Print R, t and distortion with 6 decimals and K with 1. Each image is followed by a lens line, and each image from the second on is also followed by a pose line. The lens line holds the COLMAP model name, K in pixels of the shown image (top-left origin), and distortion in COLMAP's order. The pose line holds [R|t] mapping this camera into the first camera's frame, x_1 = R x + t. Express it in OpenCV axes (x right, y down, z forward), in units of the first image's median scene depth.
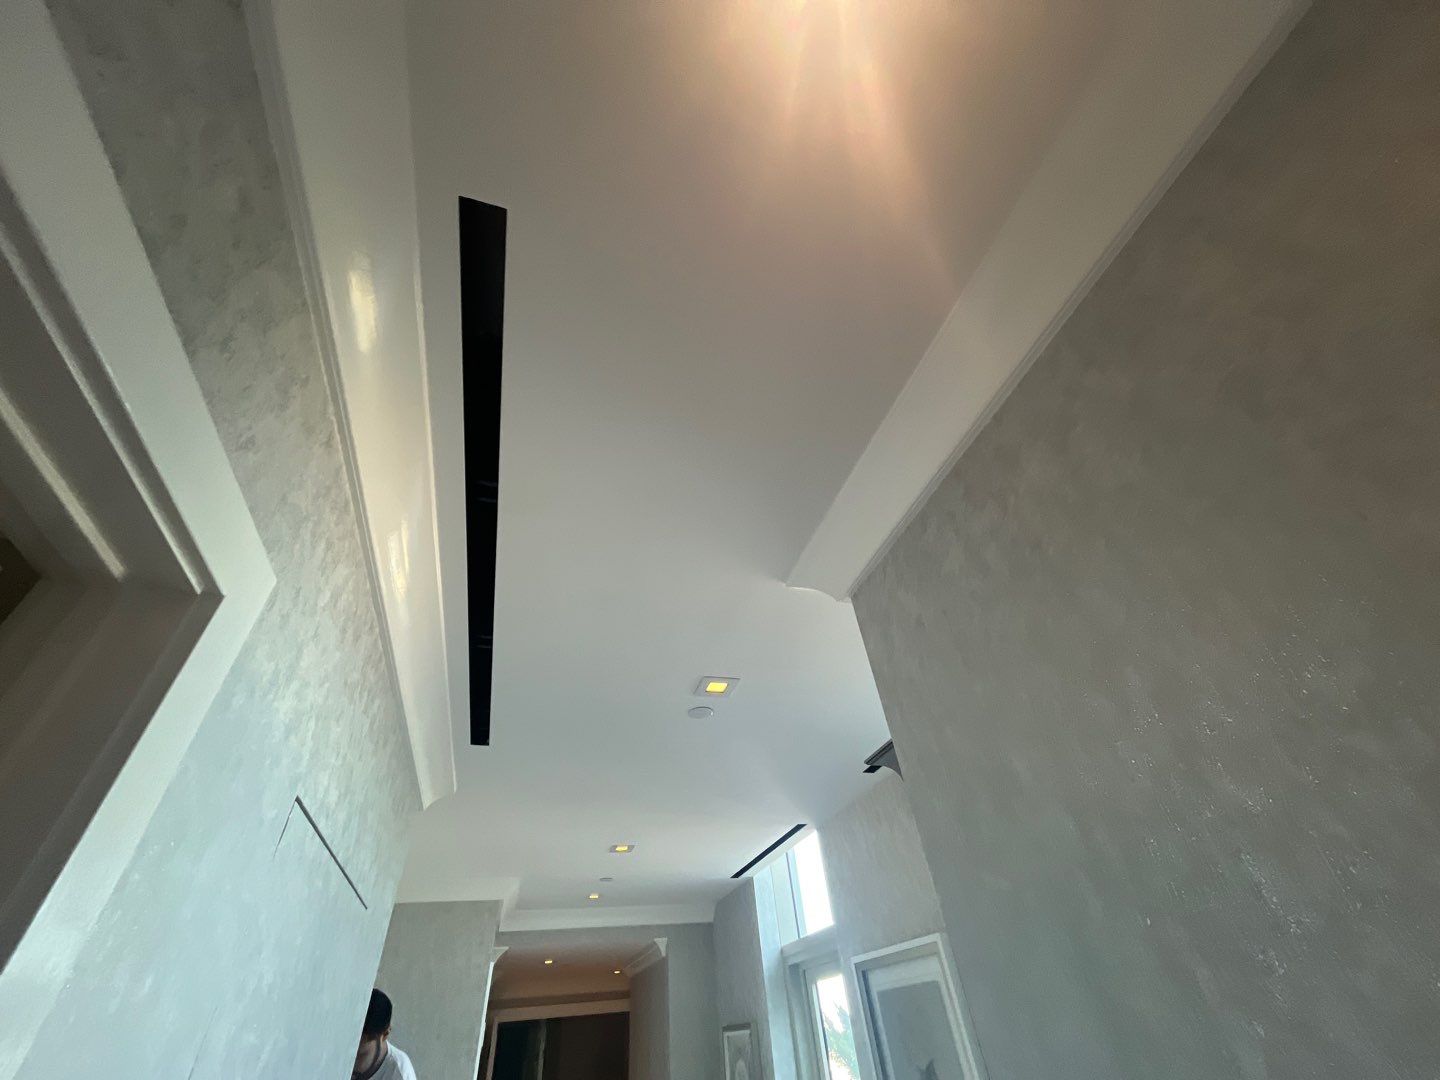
lens RADIAL K [[580.9, 0, 718.8], [0, 580.9, 539.6], [0, 0, 1]] dist [0.000192, 0.000289]
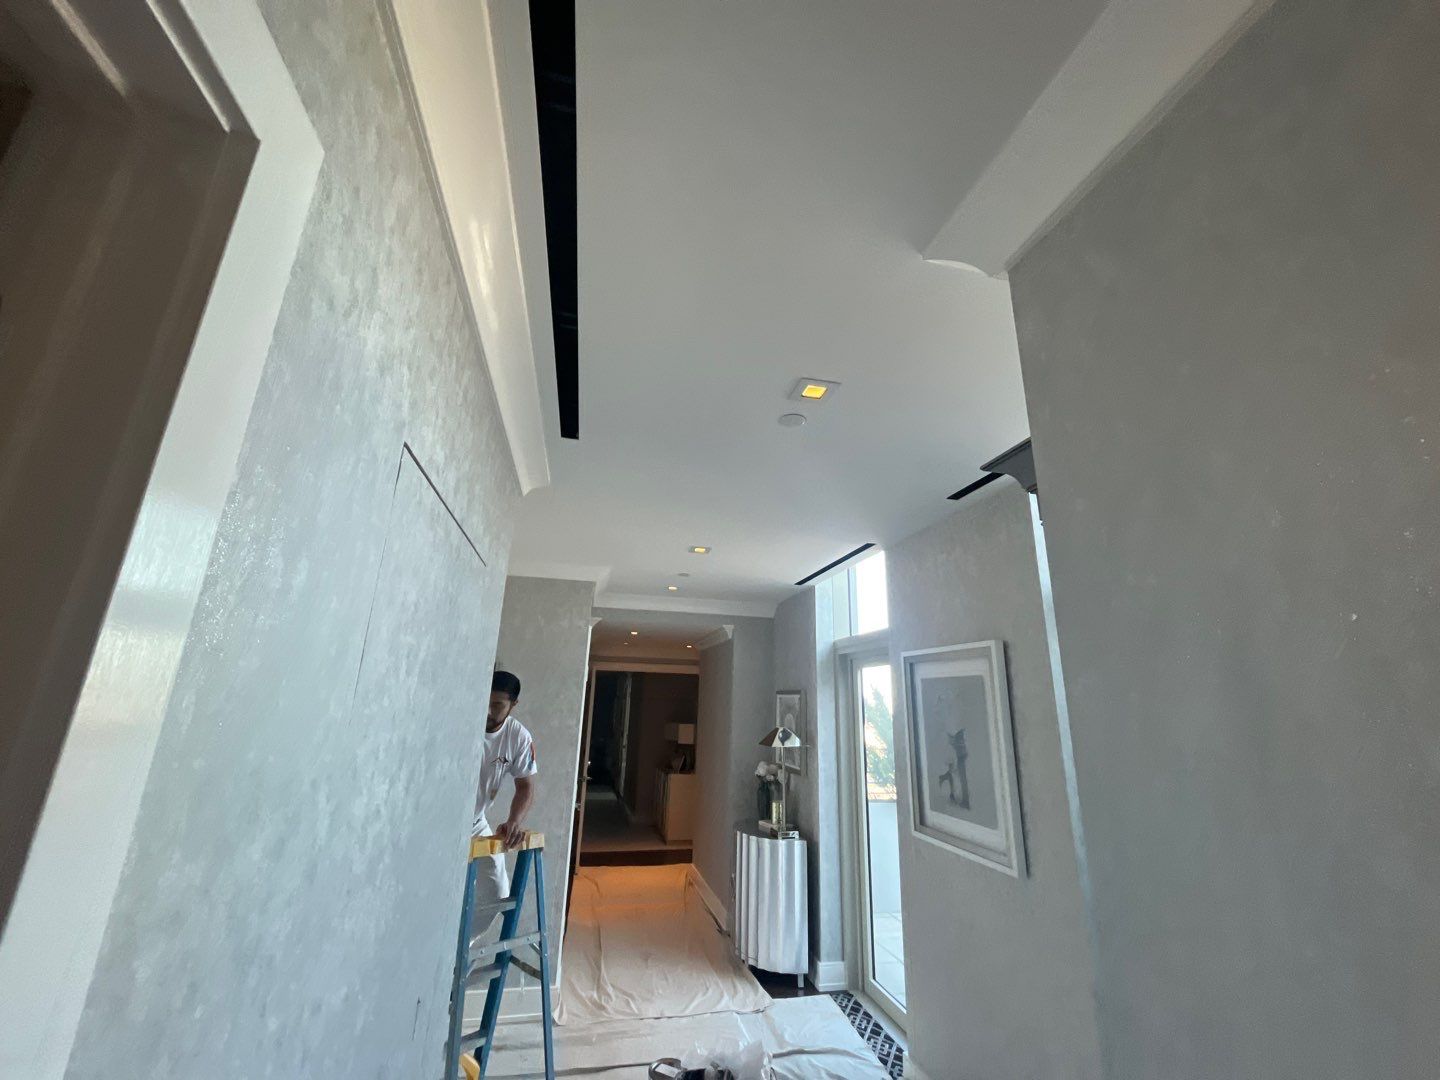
lens RADIAL K [[580.9, 0, 718.9], [0, 580.9, 536.8], [0, 0, 1]] dist [0.000192, 0.000289]
pose [[0.991518, 0.084459, -0.098786, -0.042924], [-0.034846, 0.904996, 0.423990, 0.076485], [0.125210, -0.416951, 0.900263, 0.055302]]
